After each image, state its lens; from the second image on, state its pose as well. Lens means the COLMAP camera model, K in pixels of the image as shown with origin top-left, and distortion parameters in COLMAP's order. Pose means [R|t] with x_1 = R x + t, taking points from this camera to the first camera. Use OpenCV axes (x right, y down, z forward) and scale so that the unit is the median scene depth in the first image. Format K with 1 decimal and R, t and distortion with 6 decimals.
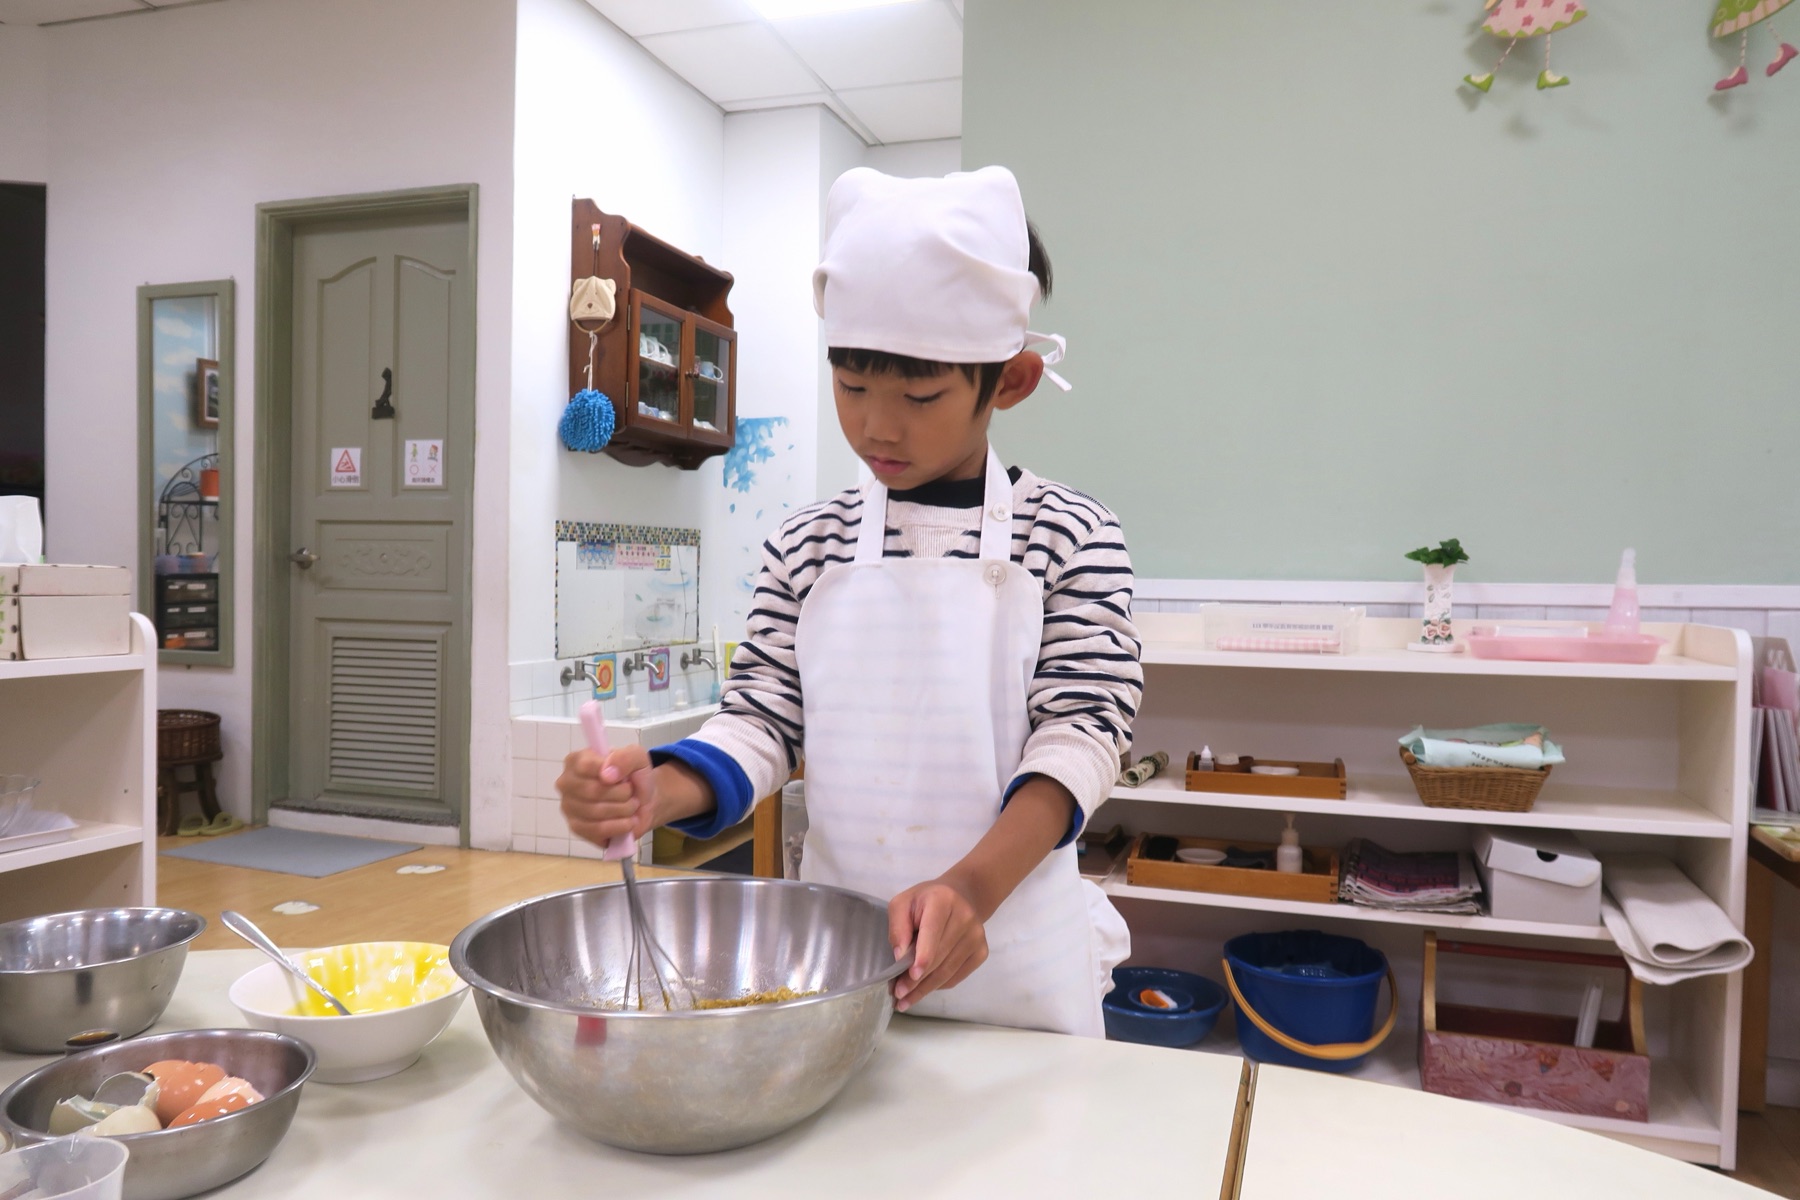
lens RADIAL K [[1252.3, 0, 900.0], [0, 1252.3, 600.0], [0, 0, 1]] dist [-0.014457, 0.006001]
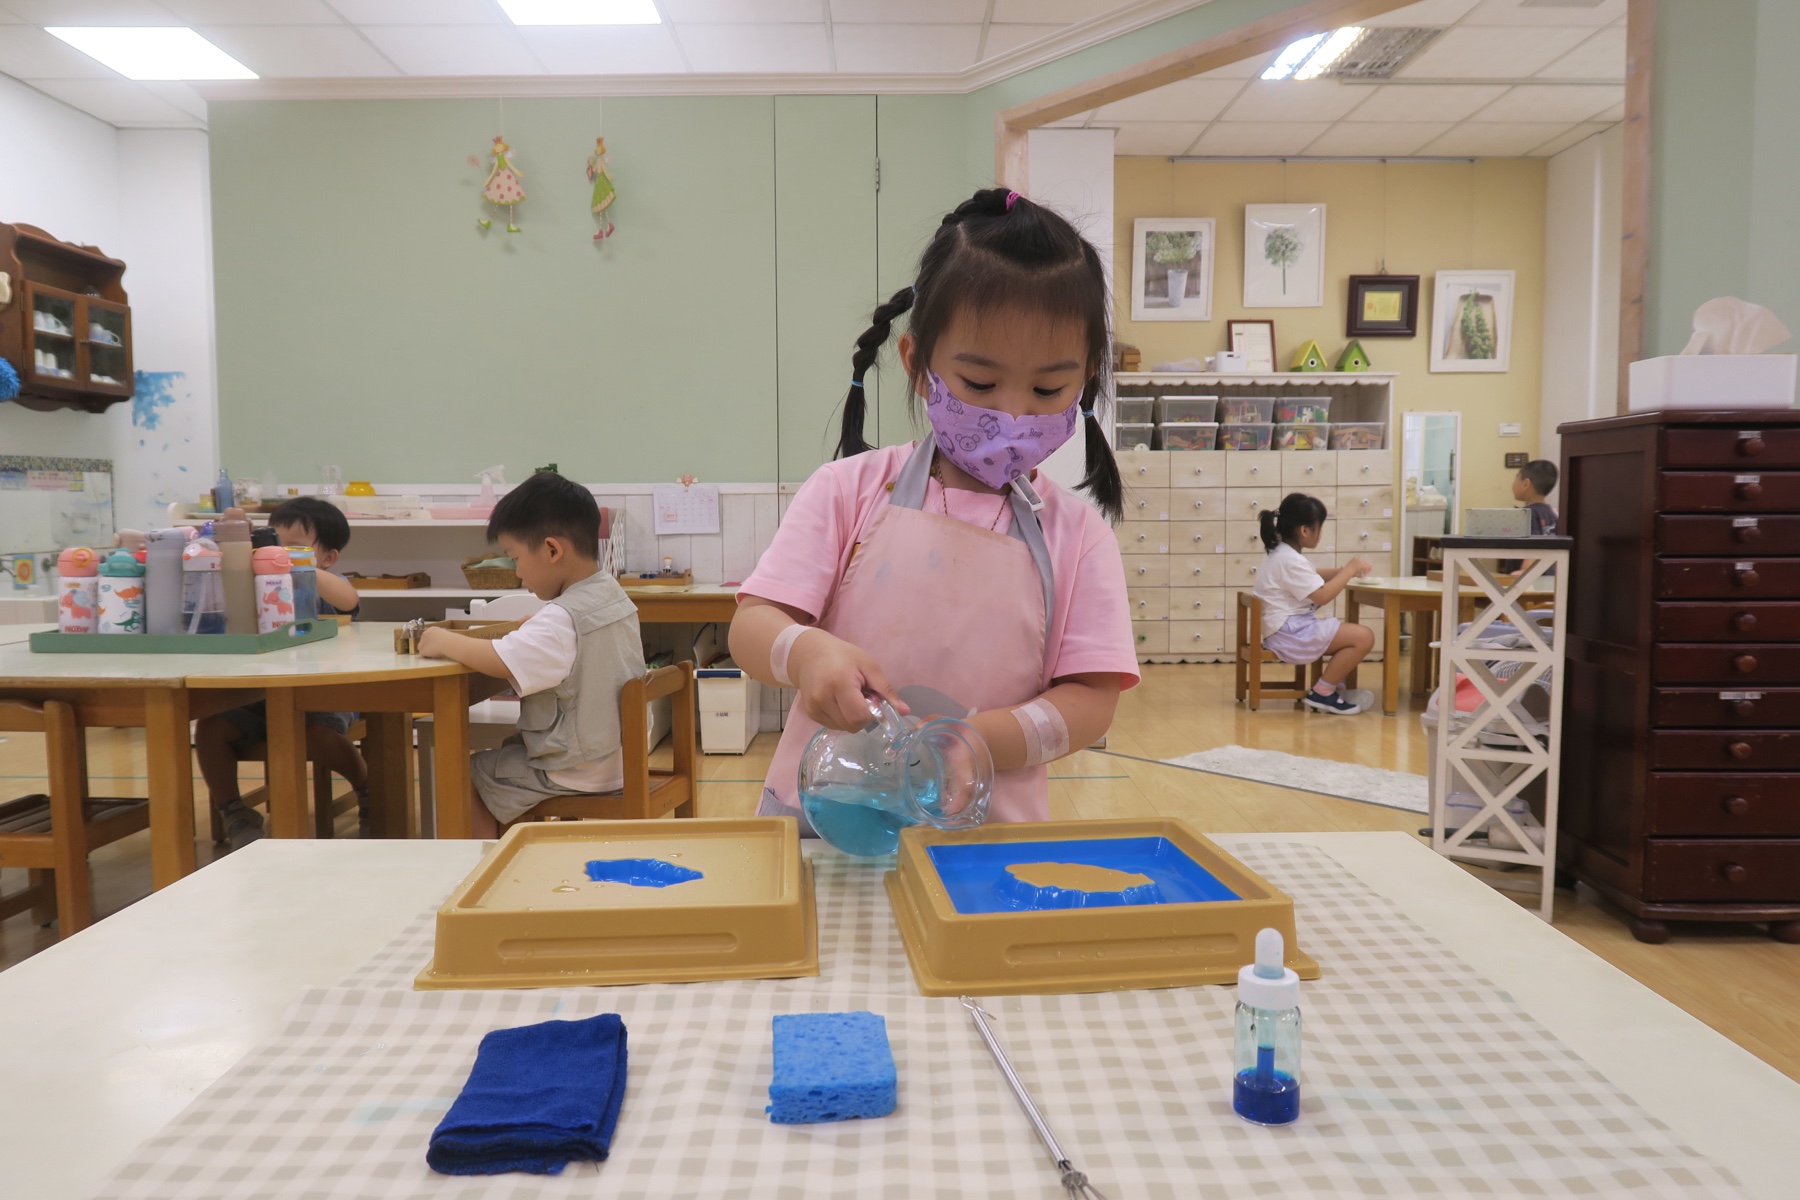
lens RADIAL K [[1252.3, 0, 900.0], [0, 1252.3, 600.0], [0, 0, 1]] dist [-0.014457, 0.006001]
pose [[0.946823, -0.041132, 0.319114, 0.204718], [0.022849, 0.997887, 0.060830, 0.030076], [-0.320942, -0.050304, 0.945762, -0.508478]]
